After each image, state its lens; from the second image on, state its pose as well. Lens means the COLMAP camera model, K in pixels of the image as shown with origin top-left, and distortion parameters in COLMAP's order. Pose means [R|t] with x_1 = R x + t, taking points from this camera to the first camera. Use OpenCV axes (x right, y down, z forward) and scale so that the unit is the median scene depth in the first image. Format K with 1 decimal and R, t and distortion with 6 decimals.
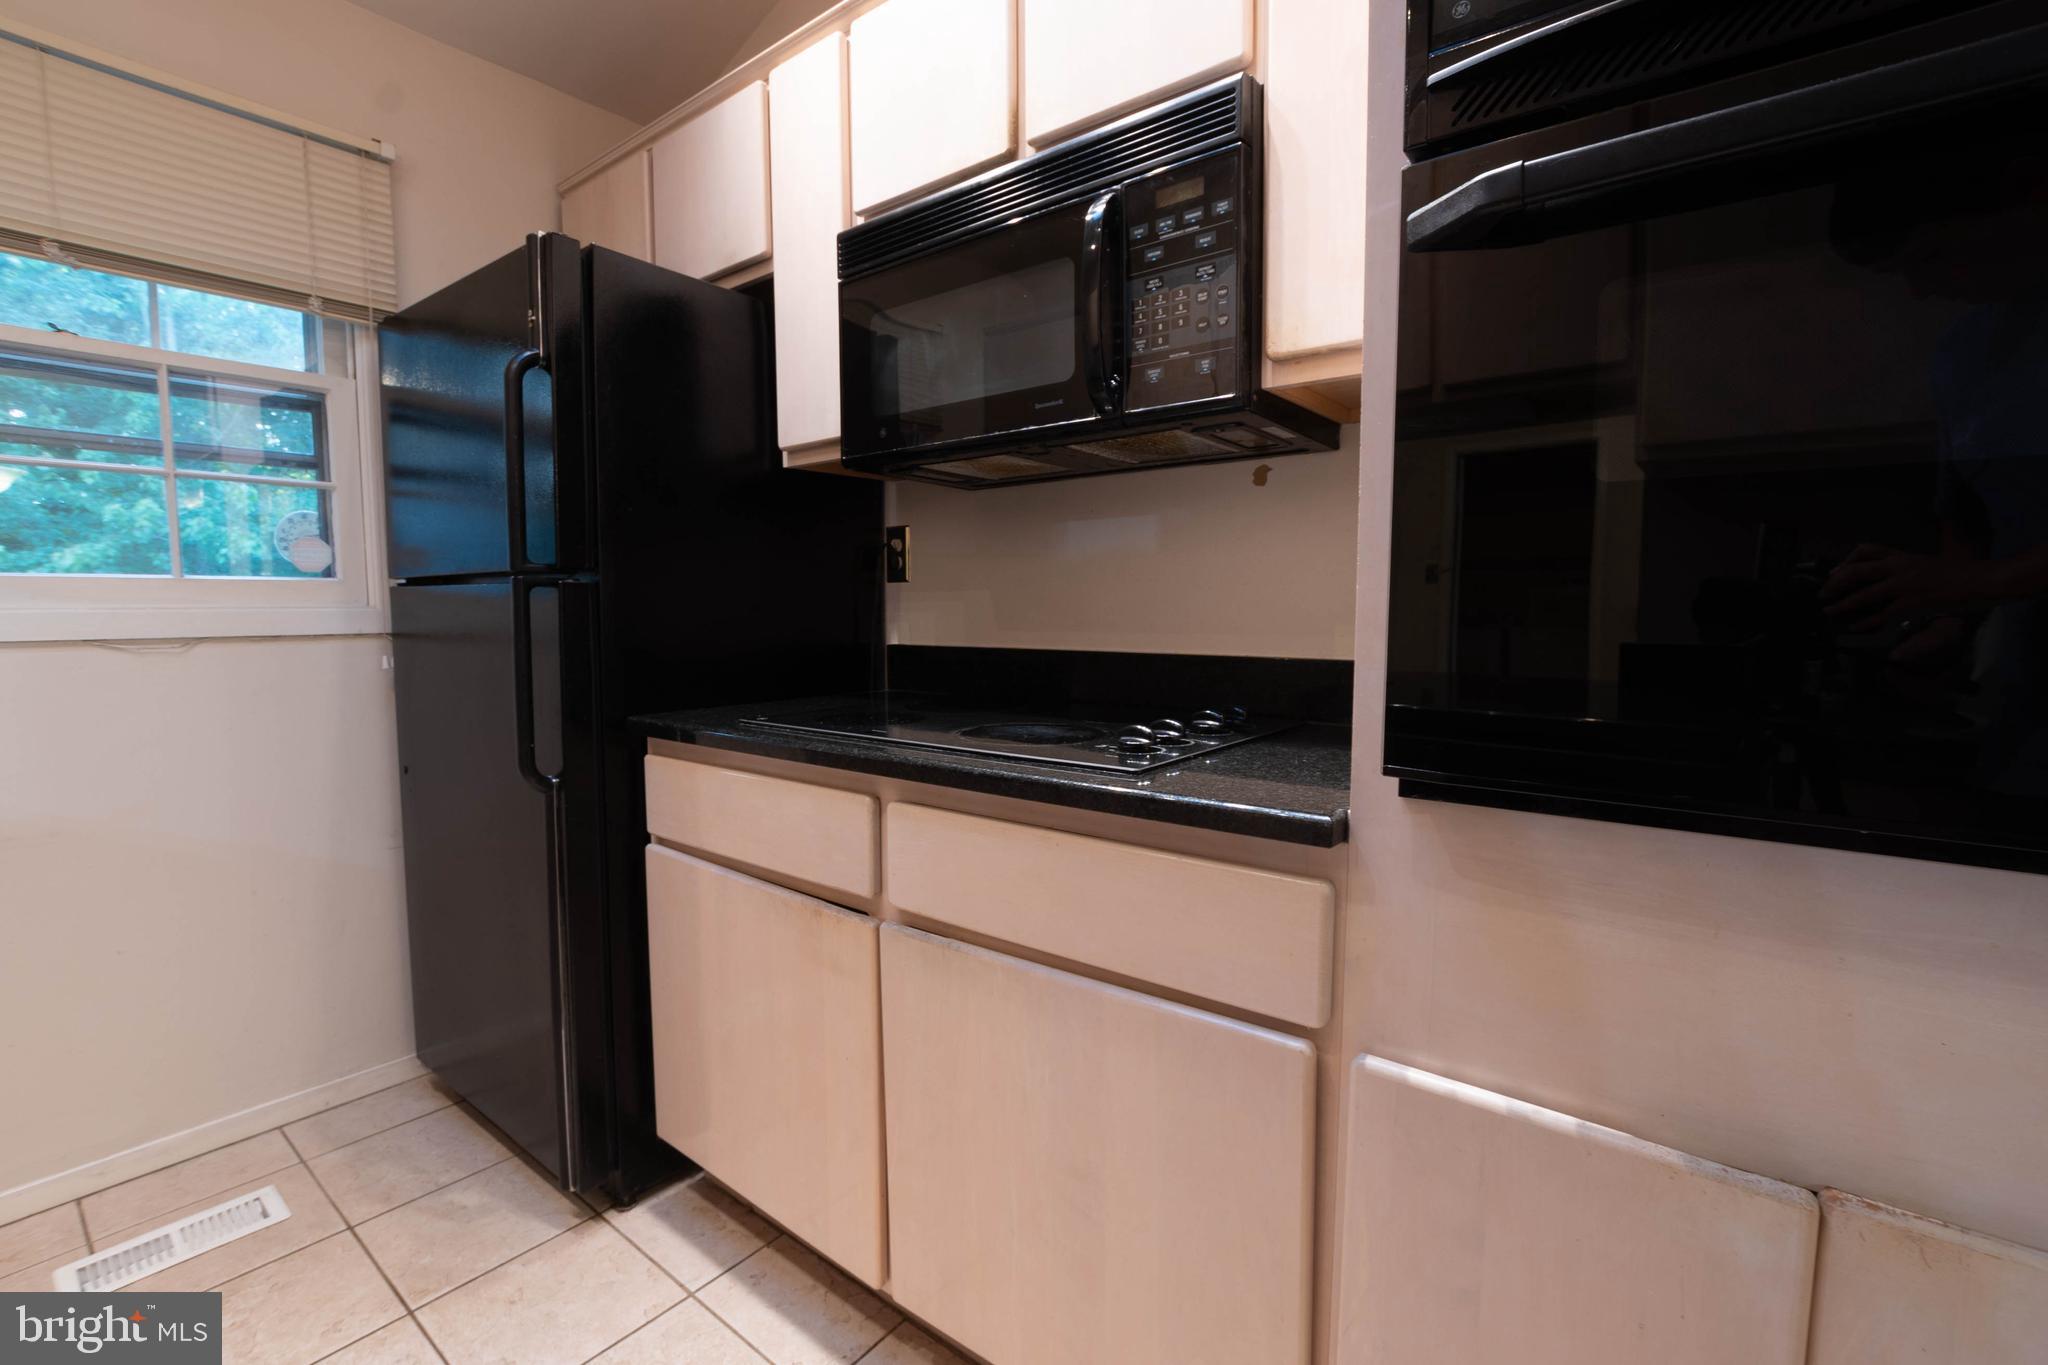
lens RADIAL K [[902.8, 0, 1026.3], [0, 902.8, 684.1], [0, 0, 1]] dist [-0.027847, 0.001230]
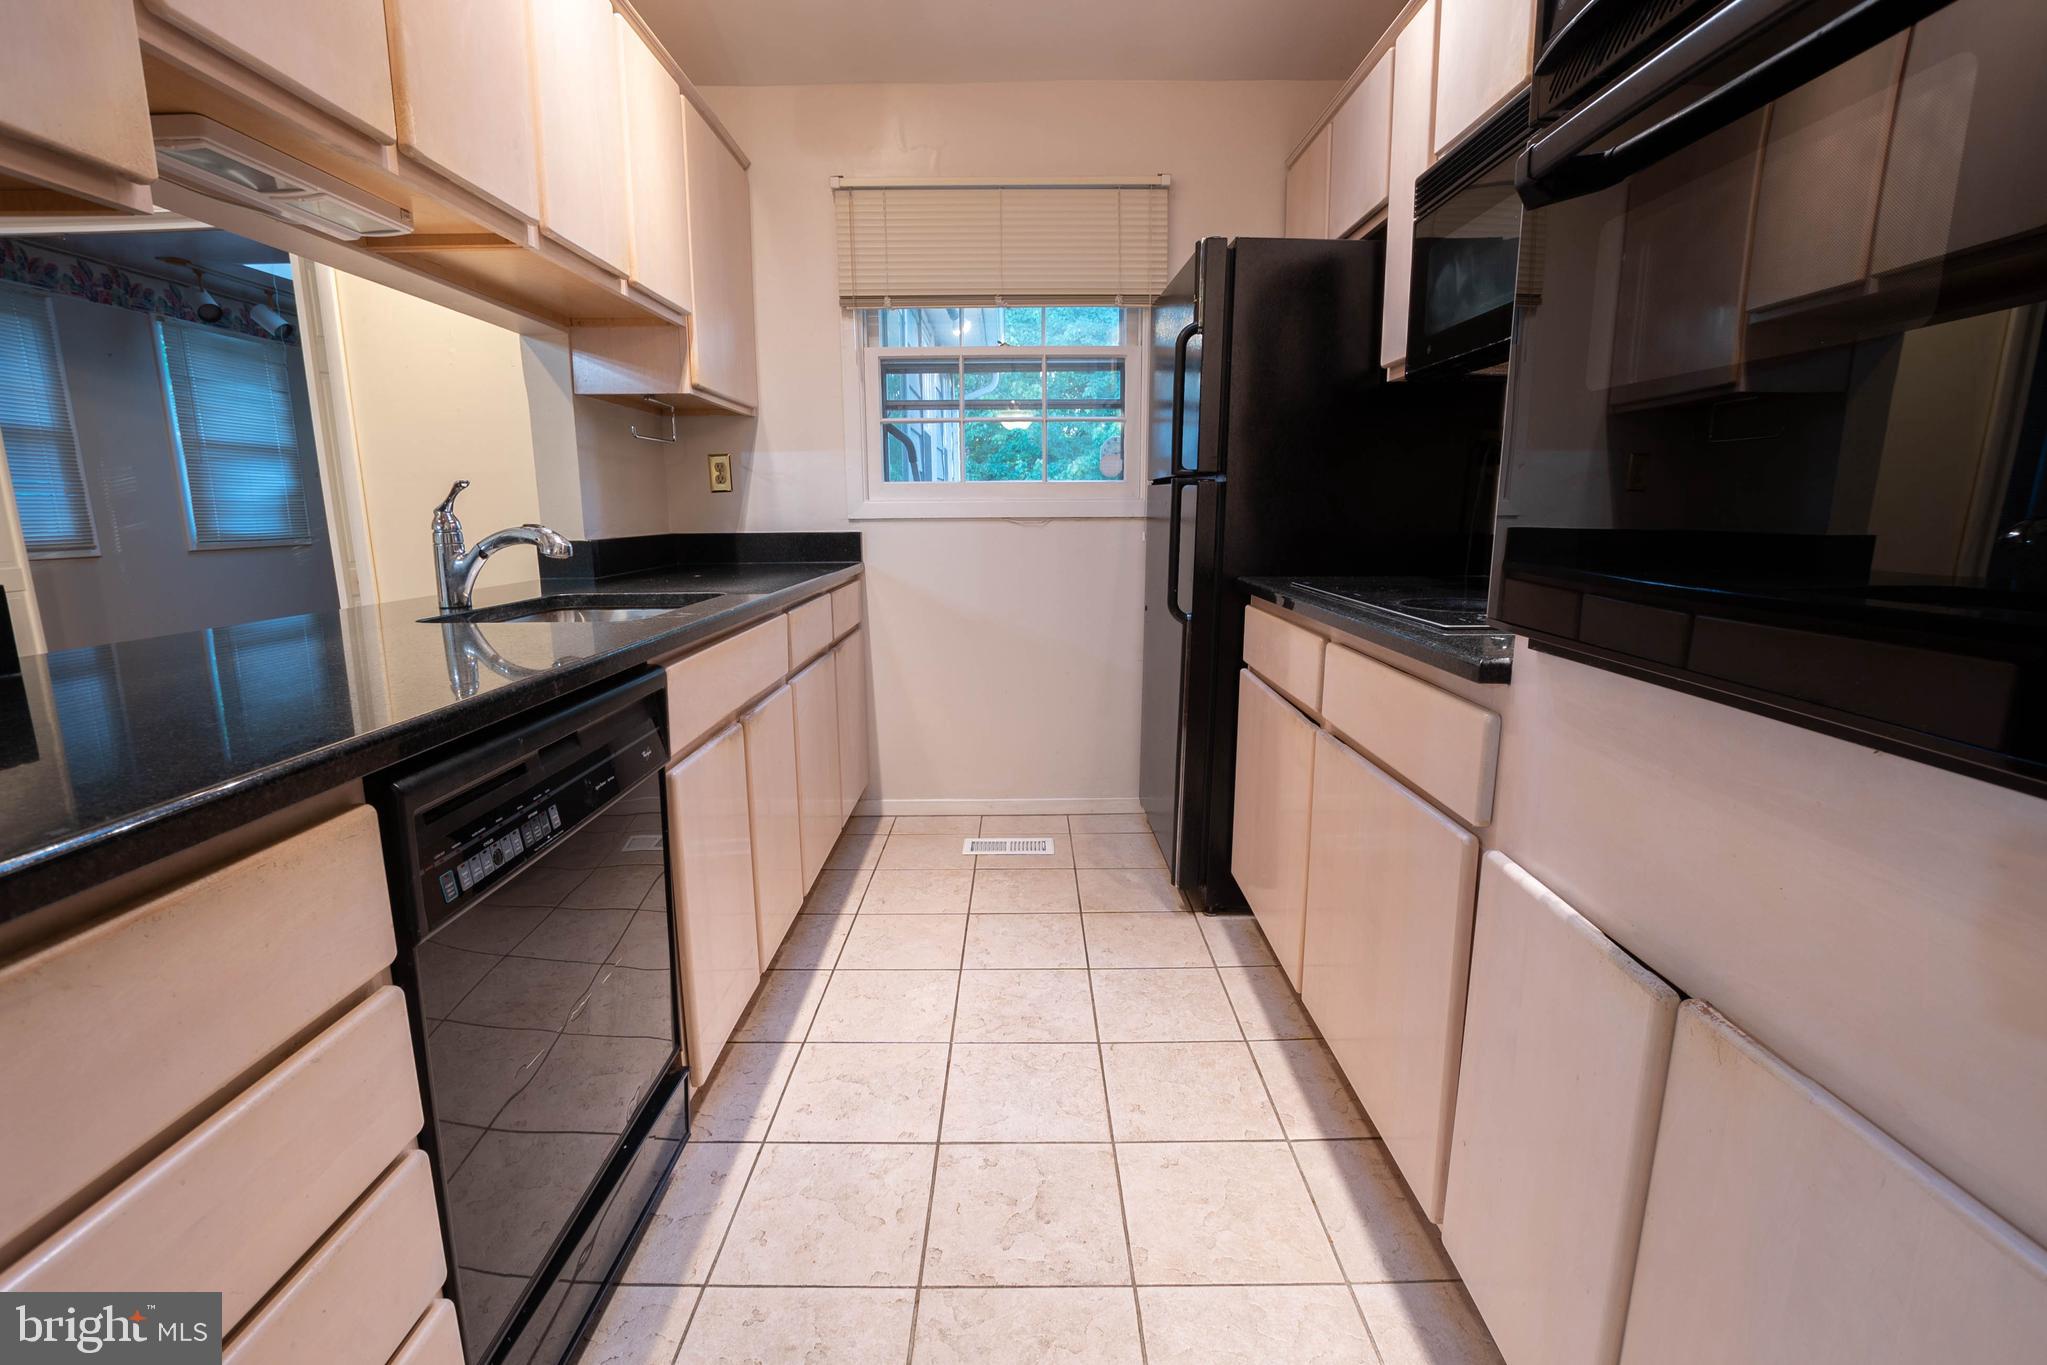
lens RADIAL K [[902.3, 0, 1017.9], [0, 902.3, 683.7], [0, 0, 1]] dist [-0.027847, 0.001230]
pose [[0.620233, 0.152690, -0.769413, 0.442113], [-0.064818, 0.987494, 0.143718, 0.019477], [0.781735, -0.039266, 0.622373, -0.157614]]
